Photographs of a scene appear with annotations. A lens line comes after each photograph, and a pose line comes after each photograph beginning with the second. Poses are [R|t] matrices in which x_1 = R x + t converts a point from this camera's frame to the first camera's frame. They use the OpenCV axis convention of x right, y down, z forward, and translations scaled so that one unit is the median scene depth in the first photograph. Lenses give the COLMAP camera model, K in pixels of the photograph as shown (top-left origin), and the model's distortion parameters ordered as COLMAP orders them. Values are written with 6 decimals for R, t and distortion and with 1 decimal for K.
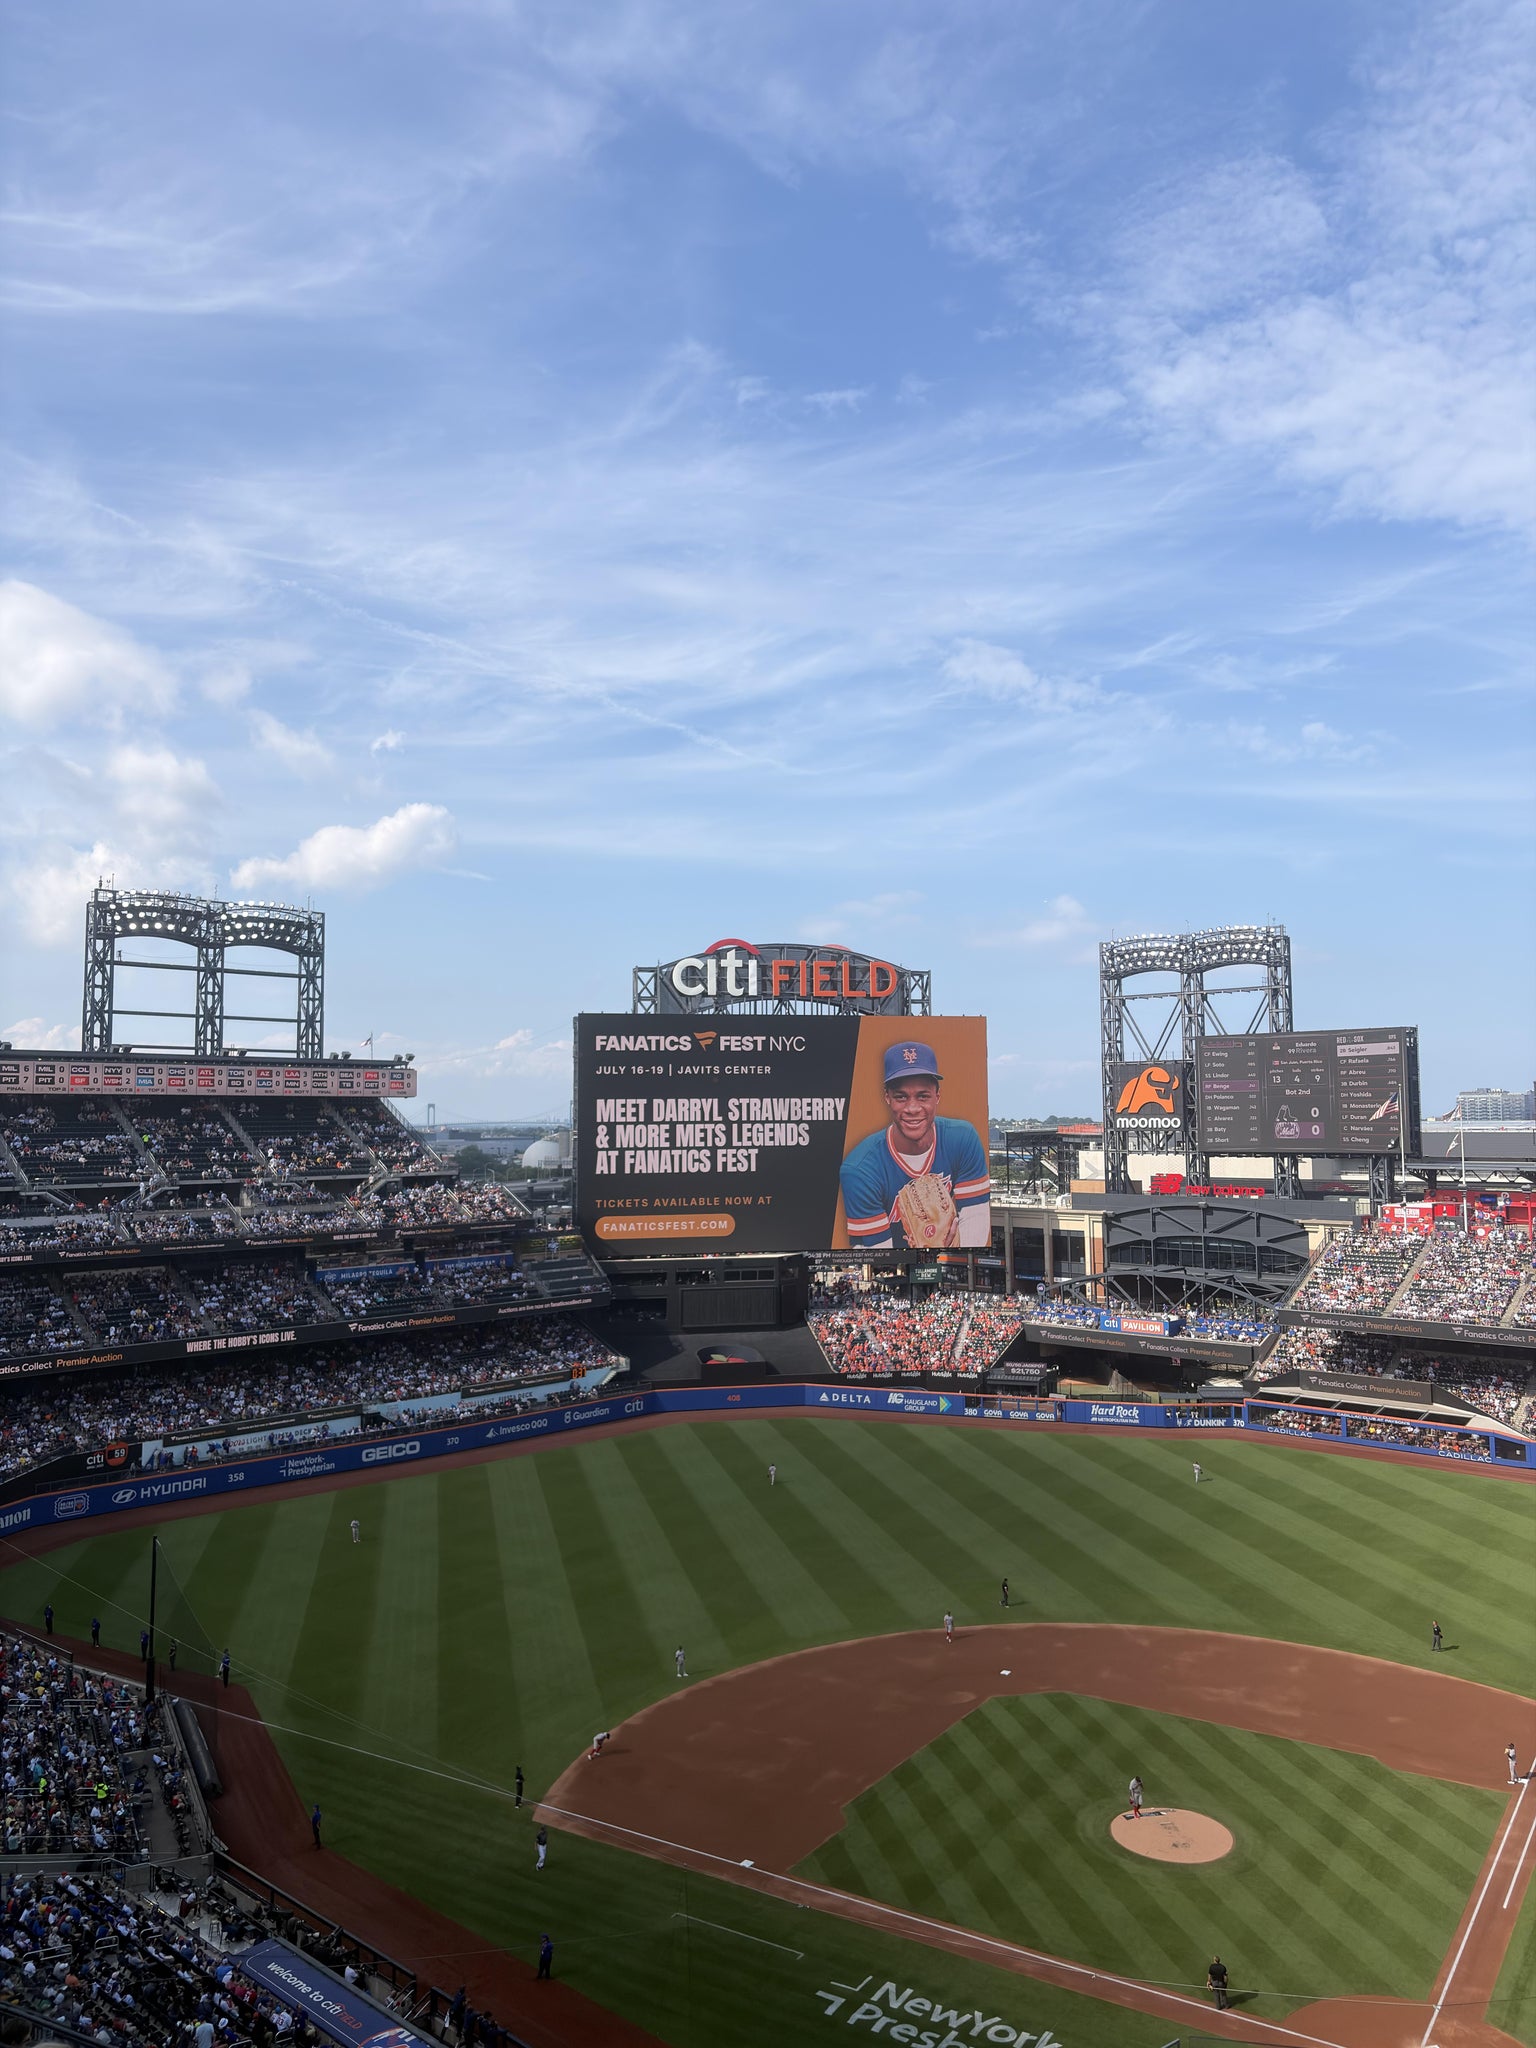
lens RADIAL K [[1556.8, 0, 778.9], [0, 1556.8, 995.7], [0, 0, 1]] dist [0.032953, -0.009766]
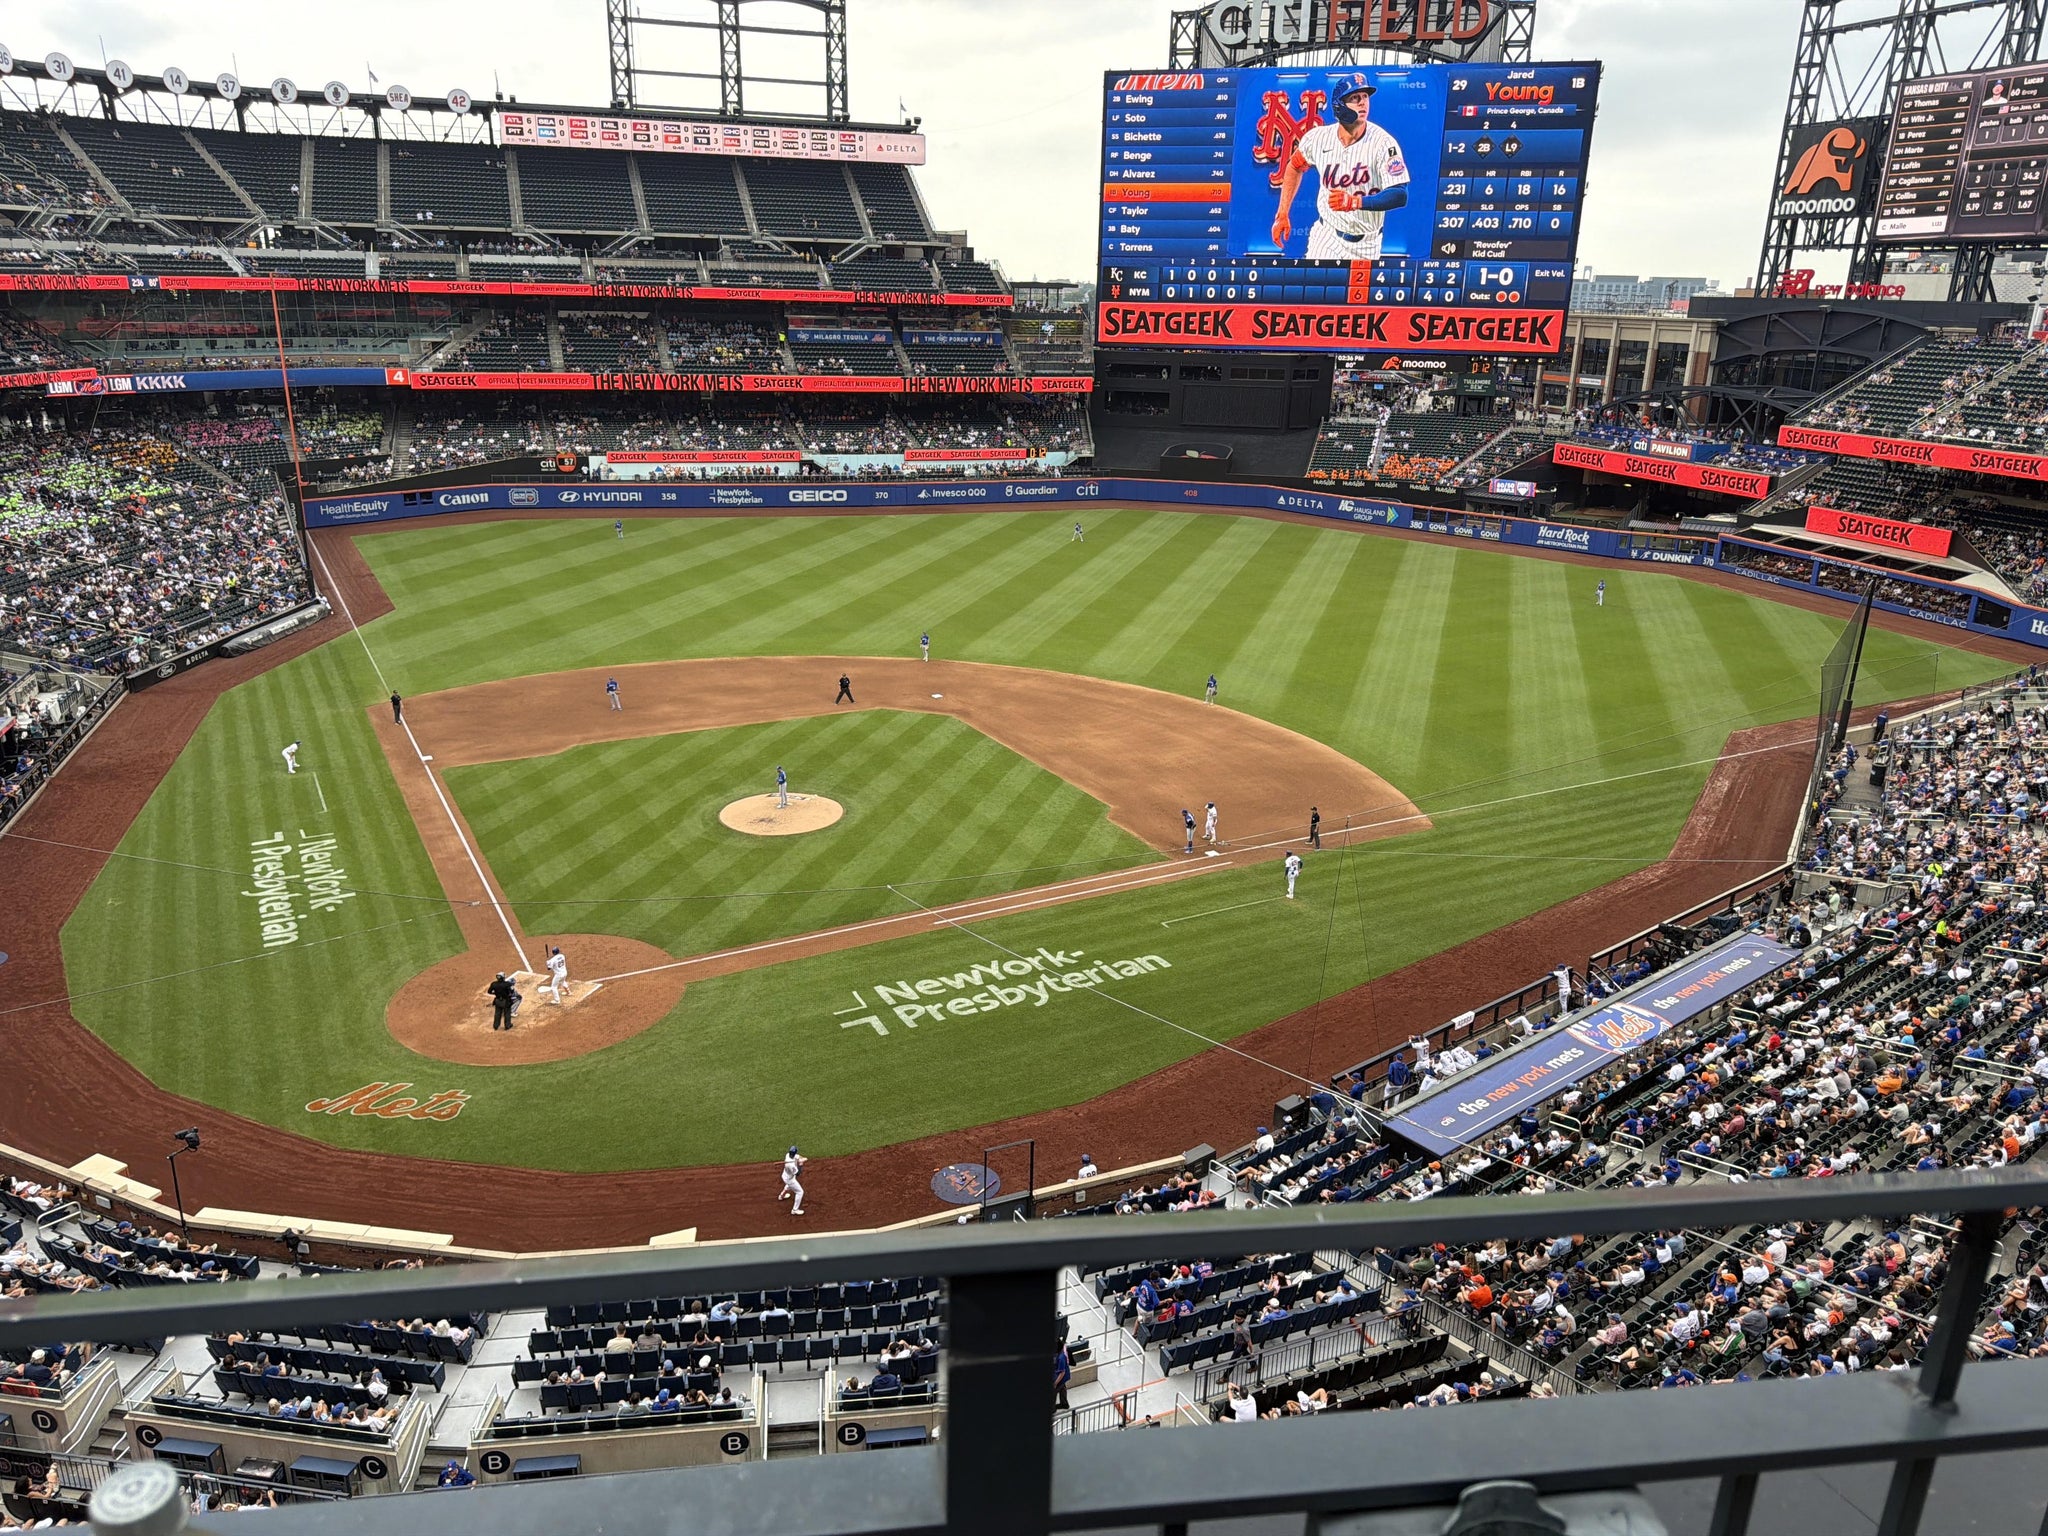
lens RADIAL K [[1441.4, 0, 1028.8], [0, 1441.4, 778.8], [0, 0, 1]] dist [0.069144, -0.078200]
pose [[0.879958, 0.174978, -0.441652, 0.310145], [0.012580, 0.920784, 0.389869, 0.064694], [0.474884, -0.348625, 0.808051, 0.140734]]
